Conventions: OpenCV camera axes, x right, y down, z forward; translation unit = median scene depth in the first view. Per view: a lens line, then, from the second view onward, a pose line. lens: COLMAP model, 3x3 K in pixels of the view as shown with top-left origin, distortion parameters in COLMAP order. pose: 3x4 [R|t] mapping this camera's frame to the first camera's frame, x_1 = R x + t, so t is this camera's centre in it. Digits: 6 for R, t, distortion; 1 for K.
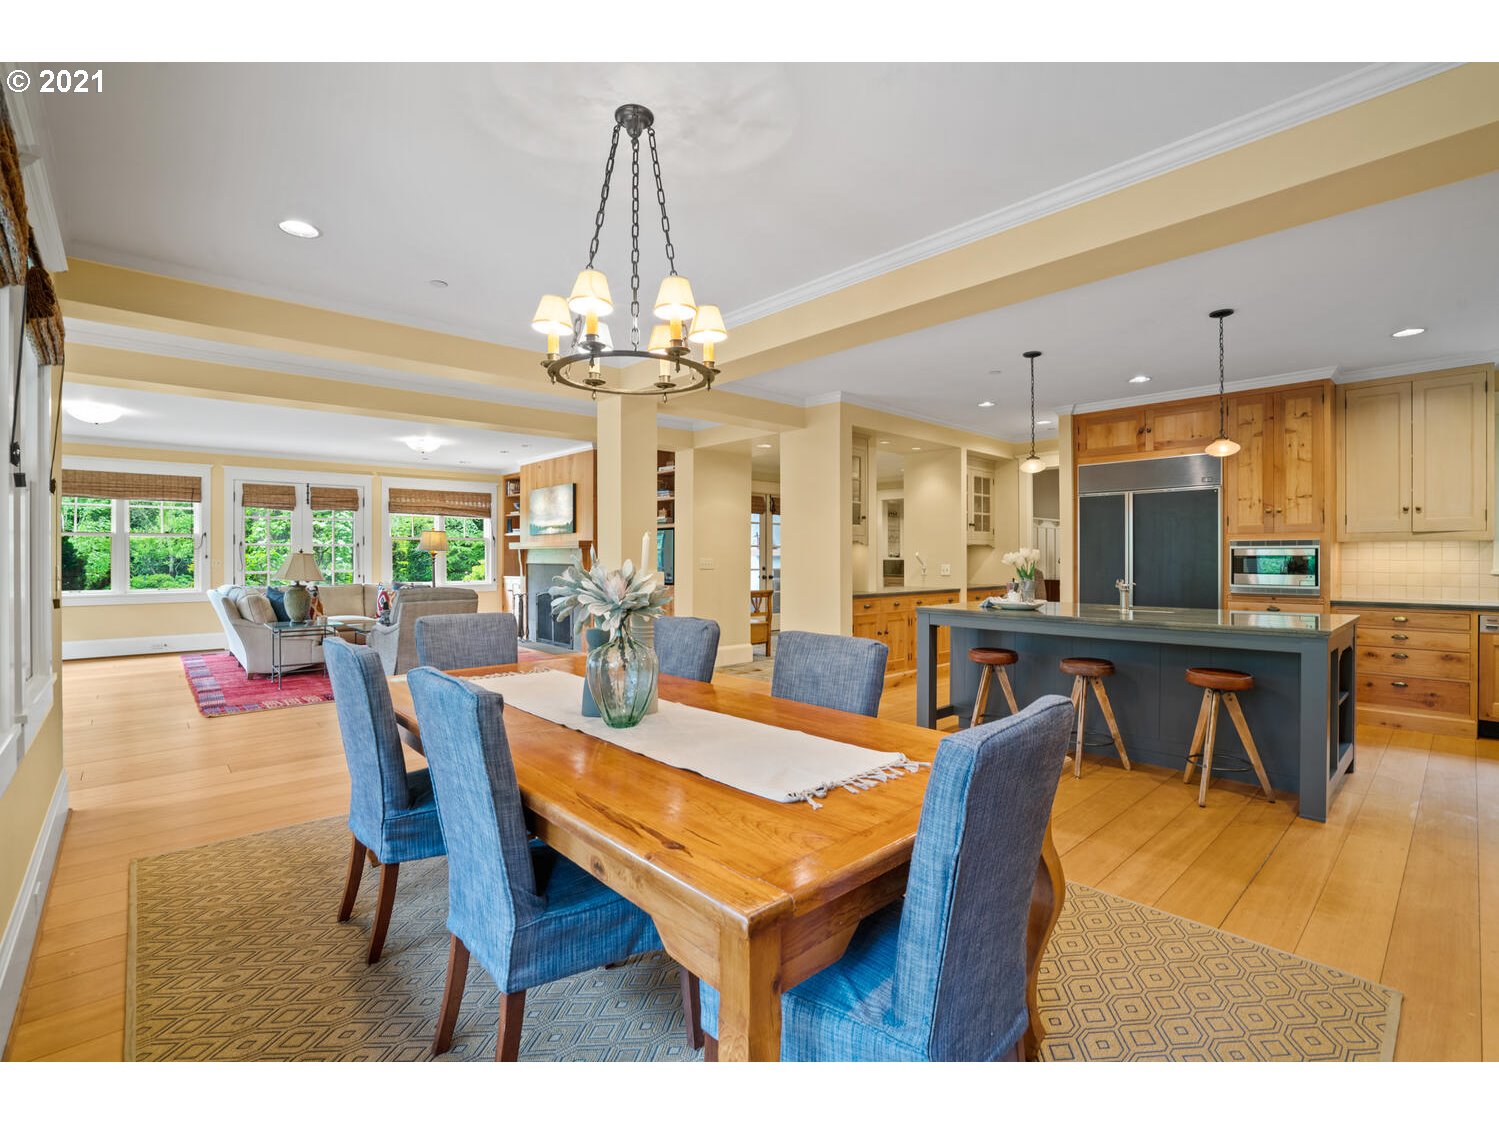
lens RADIAL K [[681.1, 0, 732.0], [0, 681.1, 557.5], [0, 0, 1]] dist [-0.046472, 0.000209]
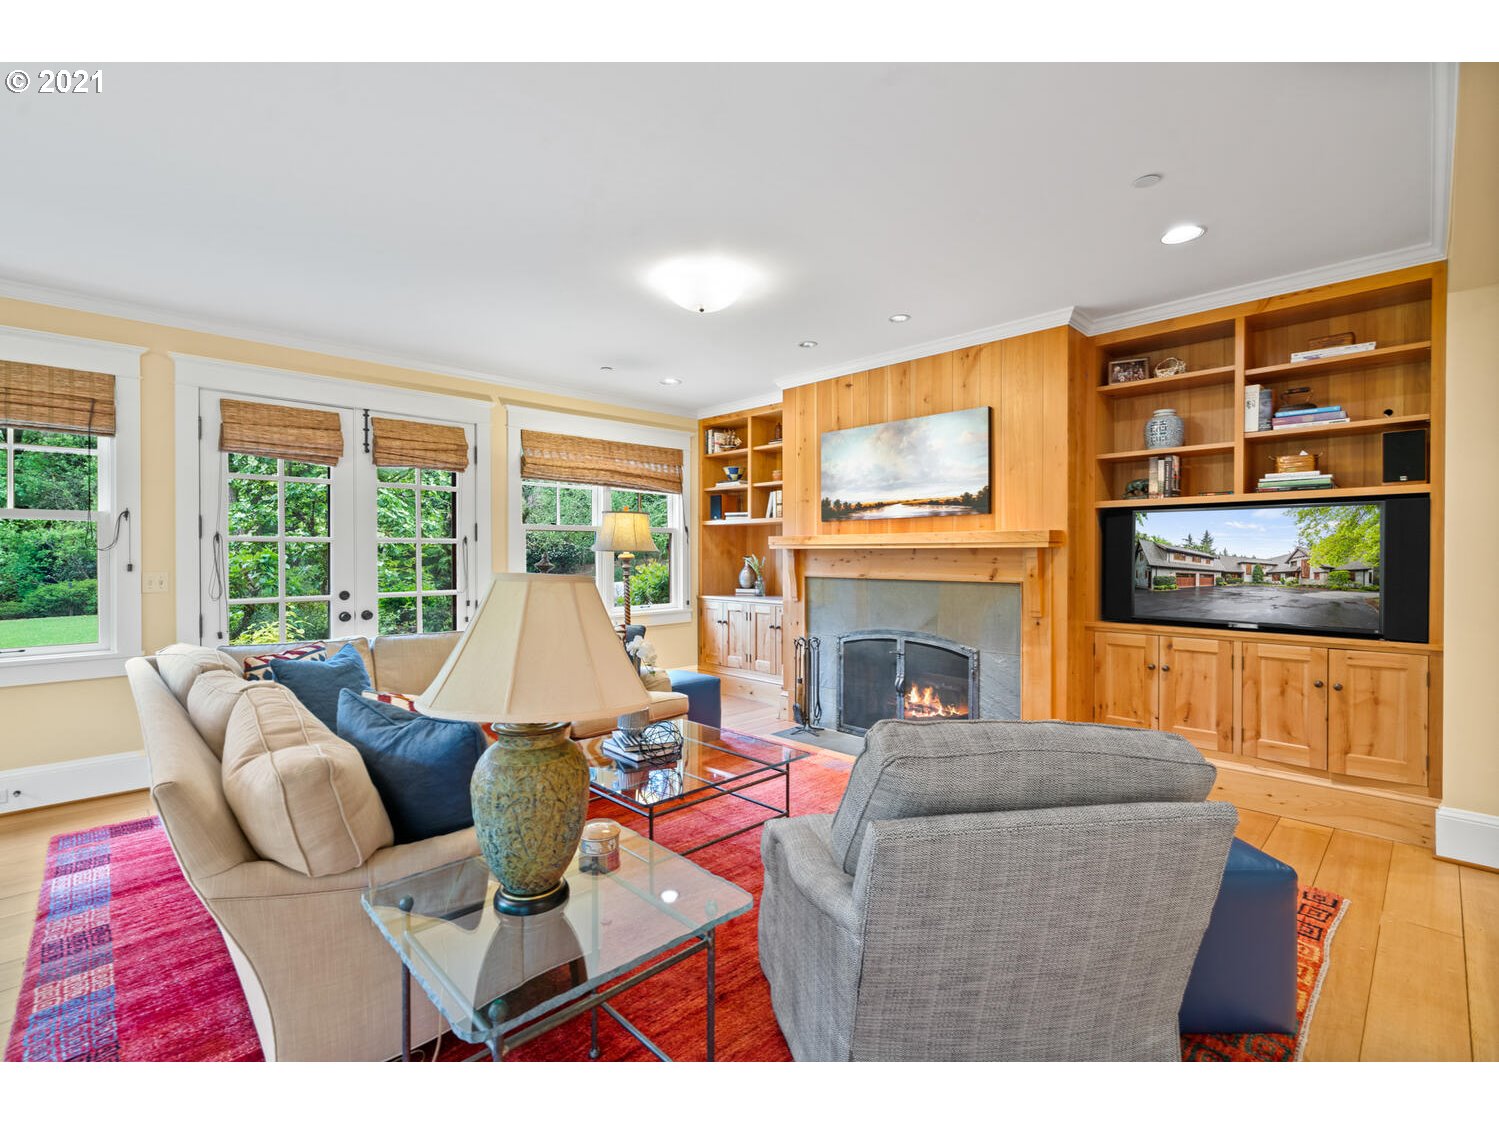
lens RADIAL K [[680.1, 0, 758.4], [0, 680.1, 563.1], [0, 0, 1]] dist [-0.015353, 0.000025]
pose [[0.998642, 0.000755, 0.052098, -0.377367], [-0.001430, 0.999916, 0.012912, -0.008219], [-0.052084, -0.012969, 0.998559, 0.498474]]
